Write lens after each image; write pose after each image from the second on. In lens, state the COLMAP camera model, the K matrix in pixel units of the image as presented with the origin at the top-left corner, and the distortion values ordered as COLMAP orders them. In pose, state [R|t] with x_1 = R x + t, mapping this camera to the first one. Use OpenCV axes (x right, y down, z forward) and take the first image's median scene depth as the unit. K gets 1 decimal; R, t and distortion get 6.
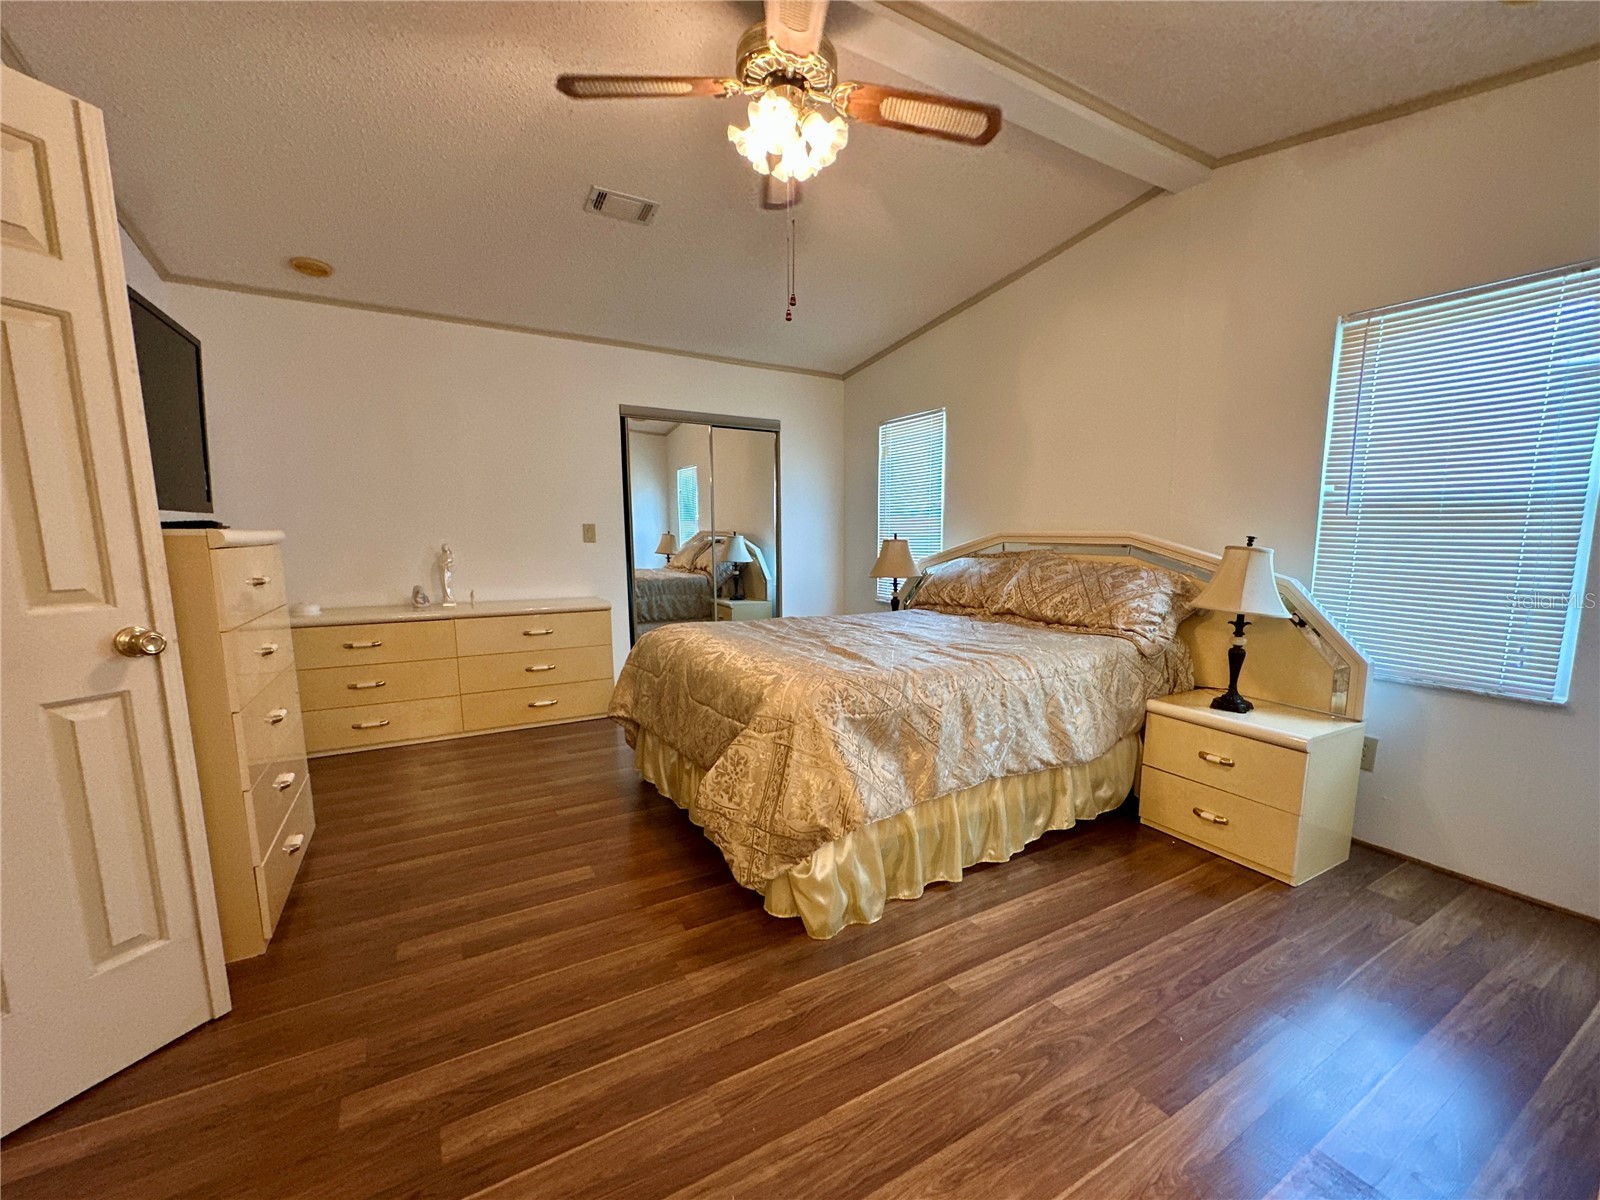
lens RADIAL K [[648.2, 0, 828.1], [0, 648.2, 638.6], [0, 0, 1]] dist [-0.009973, 0.000043]
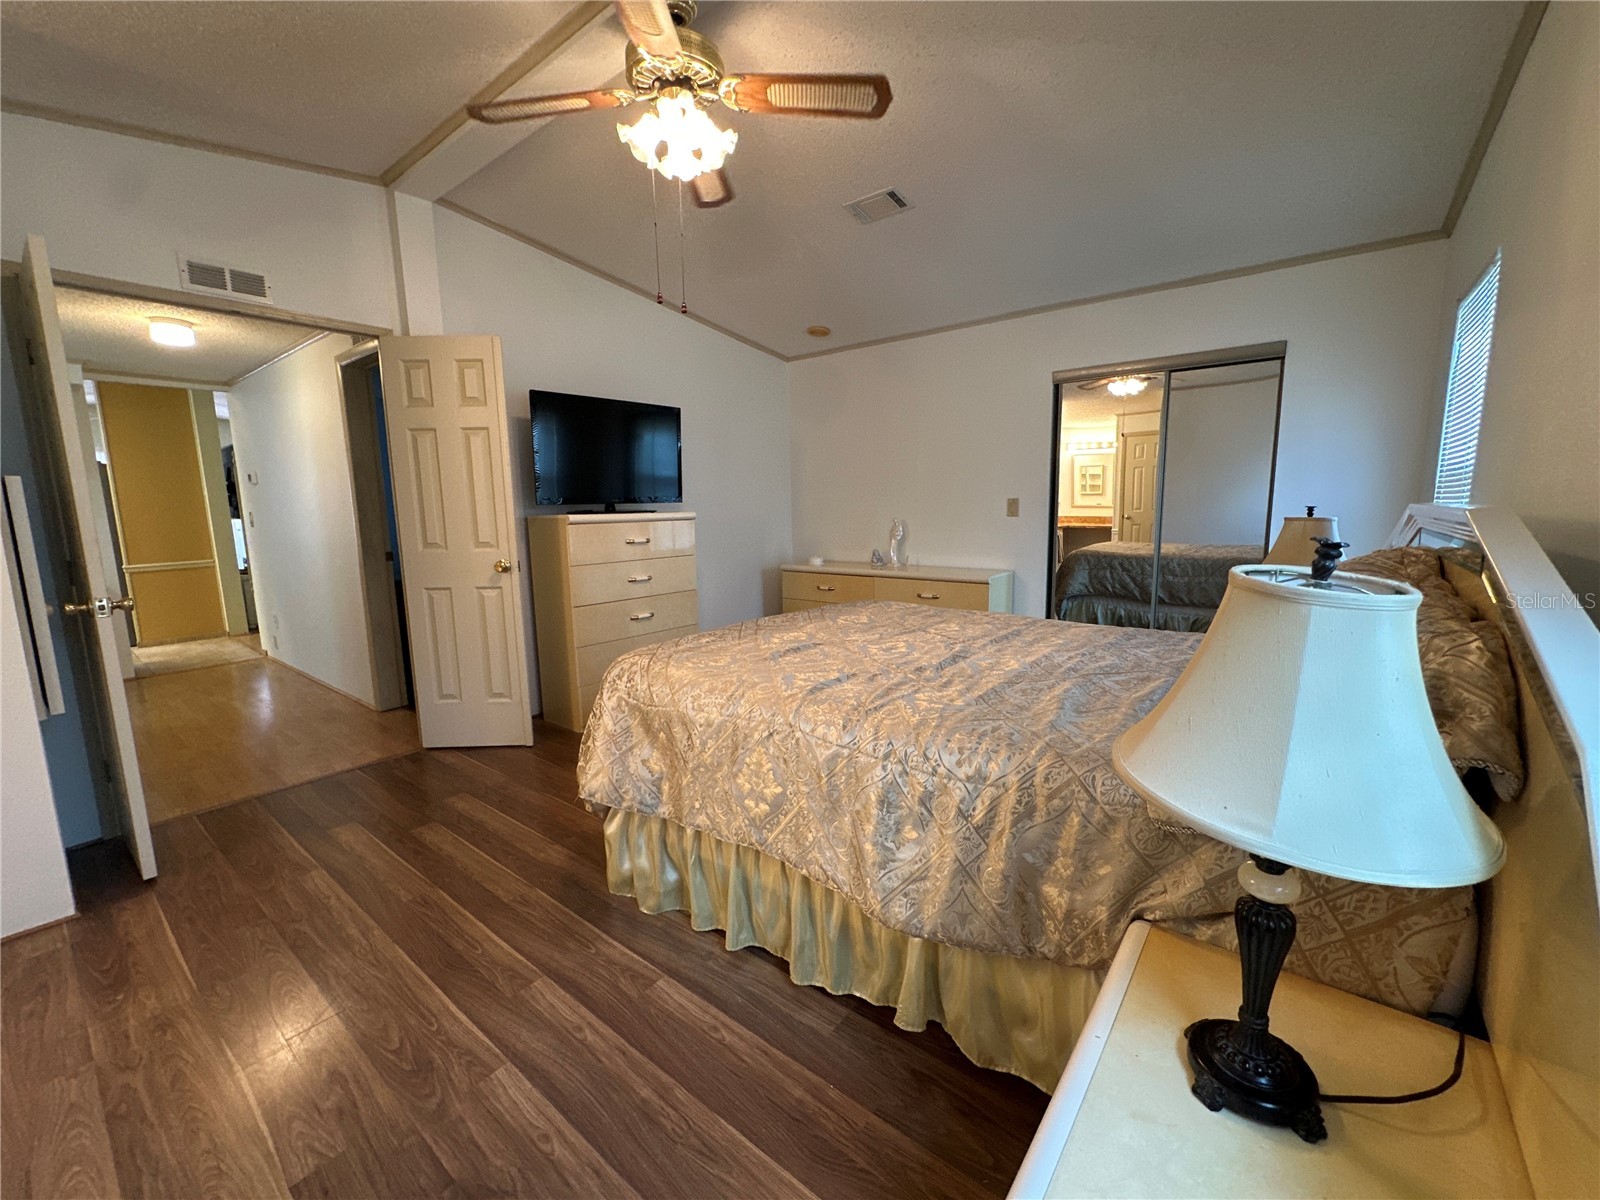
lens RADIAL K [[640.7, 0, 804.9], [0, 640.7, 598.6], [0, 0, 1]] dist [-0.002454, 0.000133]
pose [[0.345022, 0.120376, -0.930843, 1.036591], [-0.137002, 0.987579, 0.076932, -0.147183], [0.928542, 0.100984, 0.357228, 0.867086]]
